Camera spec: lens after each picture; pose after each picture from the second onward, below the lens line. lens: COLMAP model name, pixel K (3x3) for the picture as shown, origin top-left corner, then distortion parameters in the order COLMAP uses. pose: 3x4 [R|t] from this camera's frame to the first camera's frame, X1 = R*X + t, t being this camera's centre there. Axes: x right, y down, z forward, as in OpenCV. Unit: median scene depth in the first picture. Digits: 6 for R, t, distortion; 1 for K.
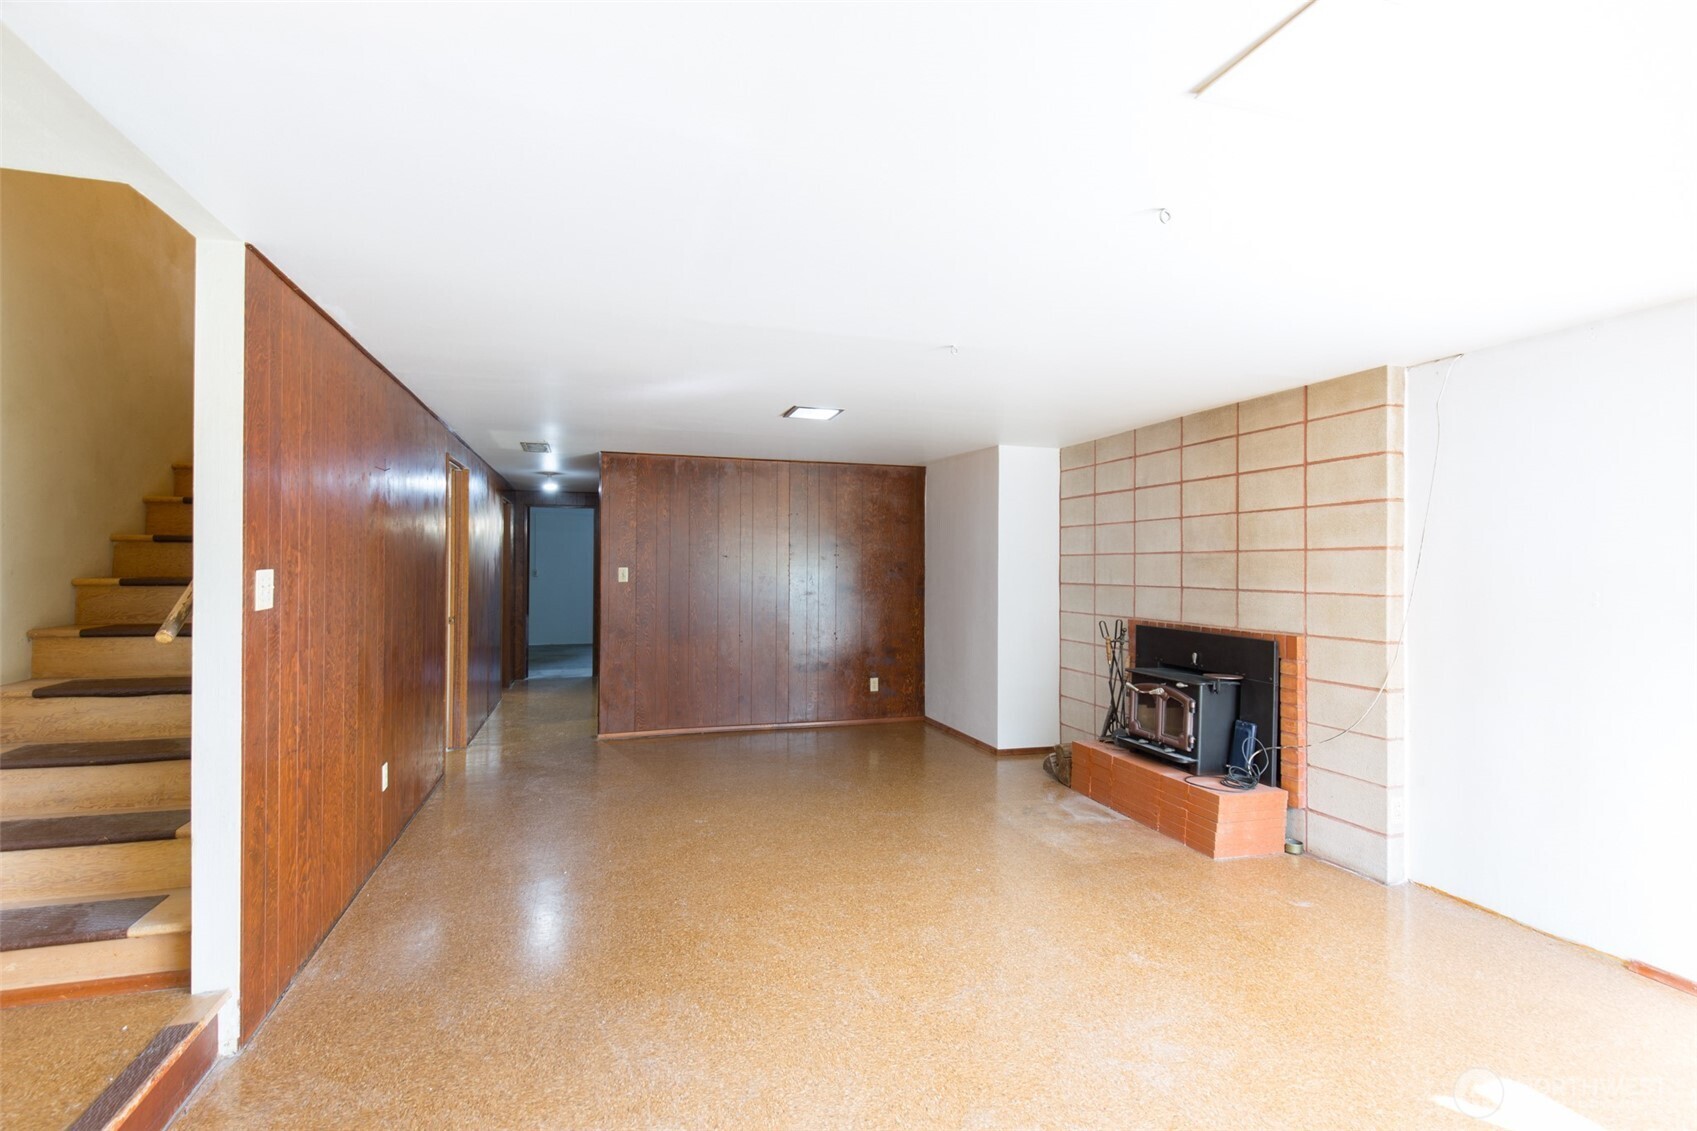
lens RADIAL K [[784.7, 0, 844.0], [0, 784.7, 563.2], [0, 0, 1]] dist [-0.016508, -0.000005]
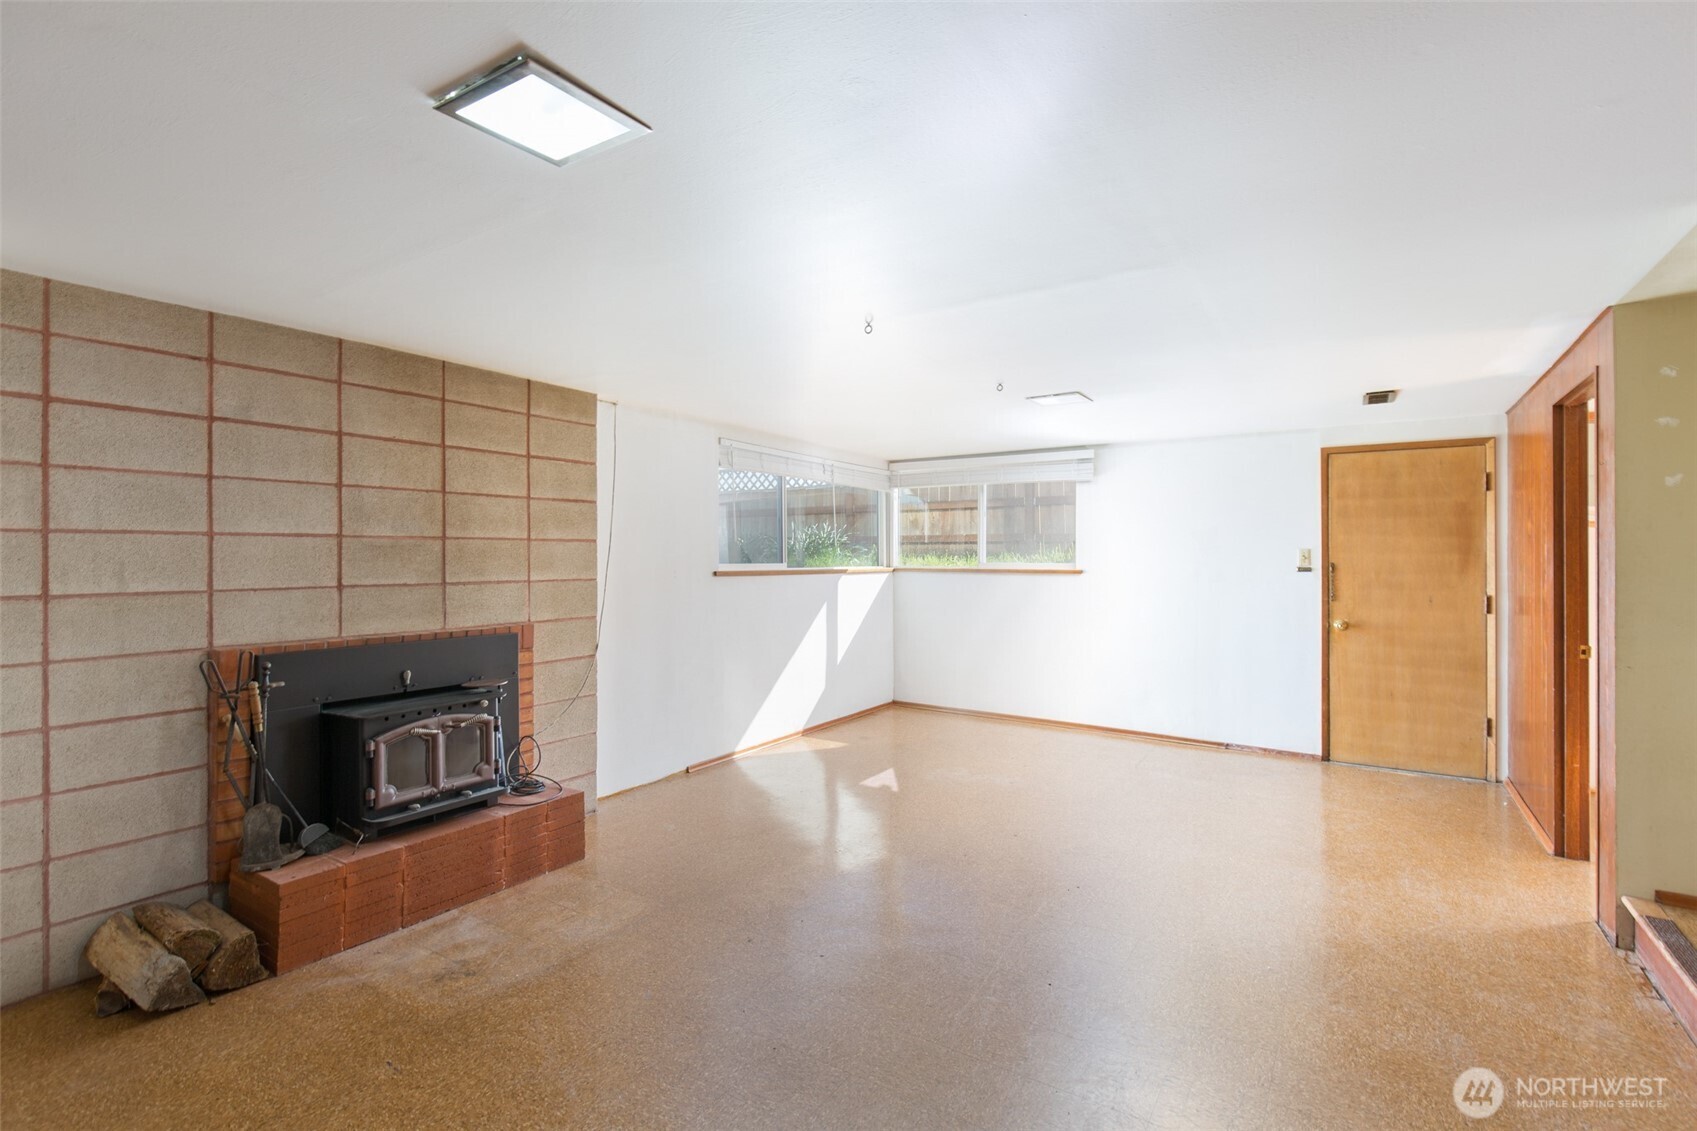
lens RADIAL K [[784.7, 0, 844.0], [0, 784.7, 563.2], [0, 0, 1]] dist [-0.016508, -0.000005]
pose [[-0.649072, -0.006525, 0.760699, -0.403545], [-0.001366, 0.999972, 0.007412, 0.004687], [-0.760726, 0.003772, -0.649063, 1.187834]]
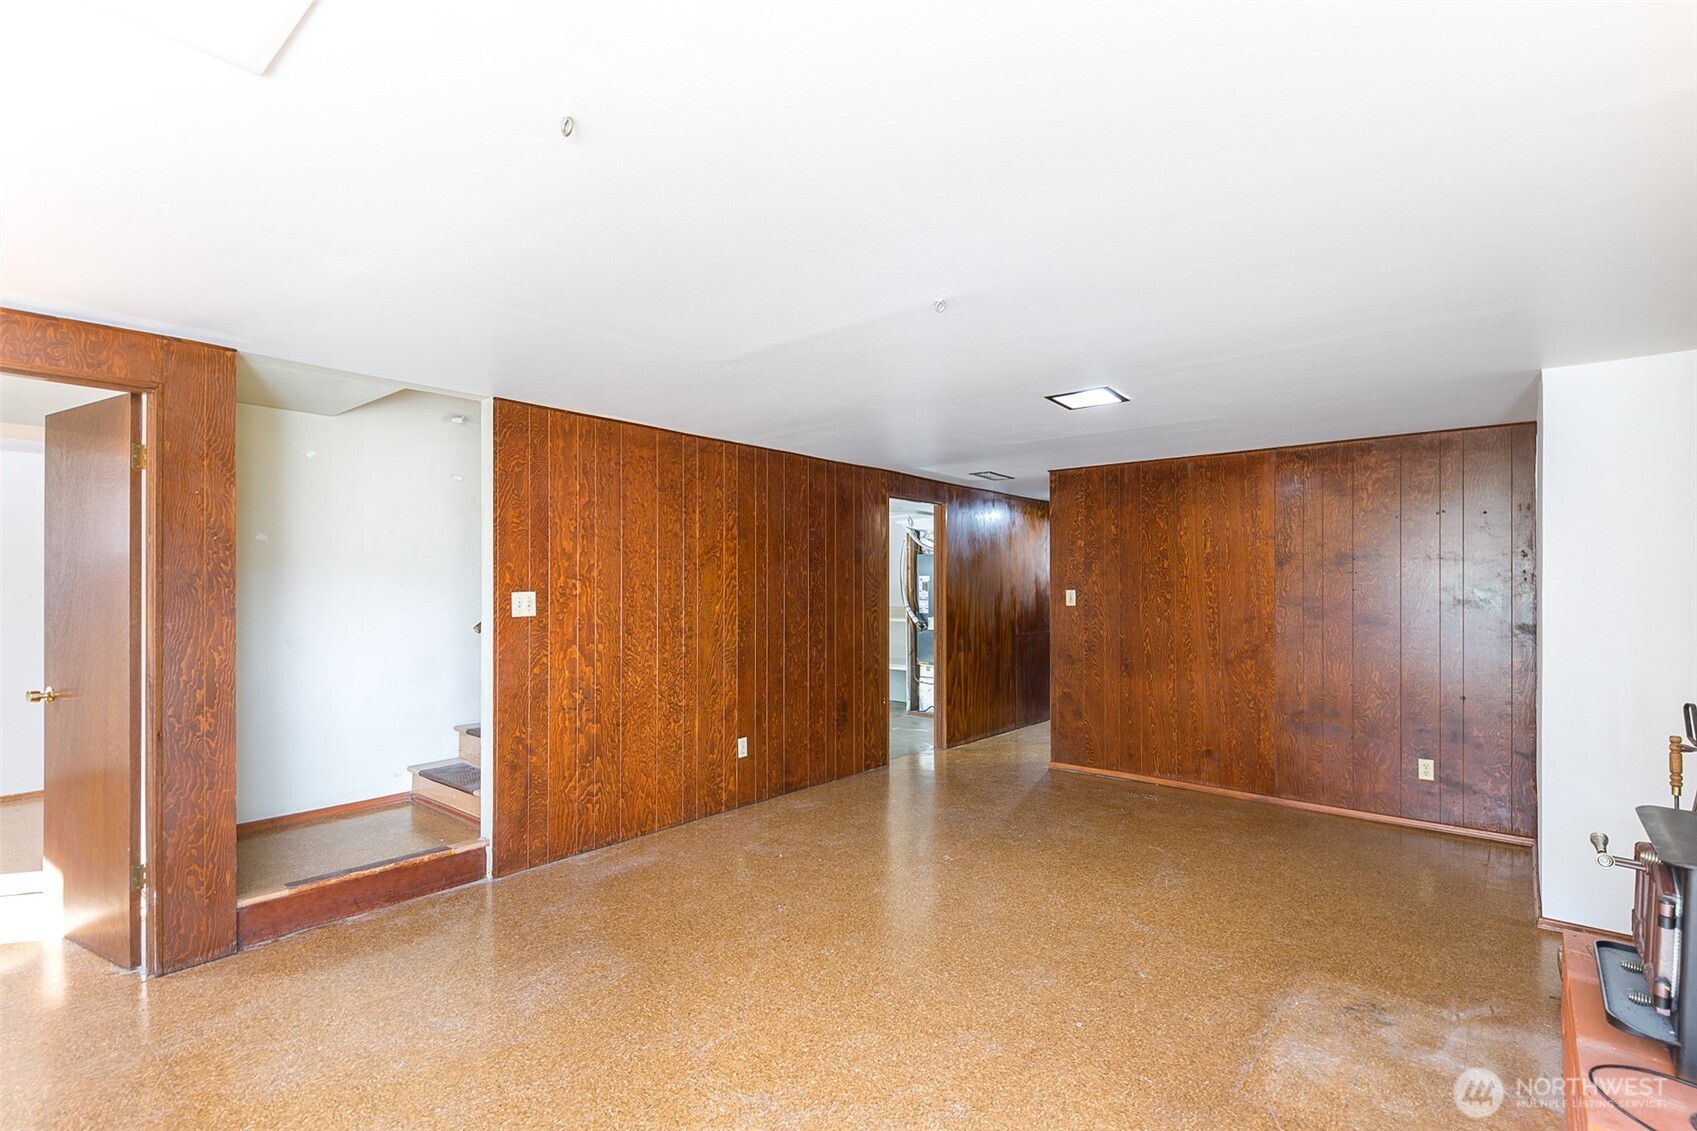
lens RADIAL K [[790.5, 0, 845.8], [0, 790.5, 624.3], [0, 0, 1]] dist [-0.013357, -0.000228]
pose [[0.531548, 0.038971, -0.846131, 0.528020], [0.003523, 0.998831, 0.048217, -0.001198], [0.847021, -0.028611, 0.530789, 0.376092]]
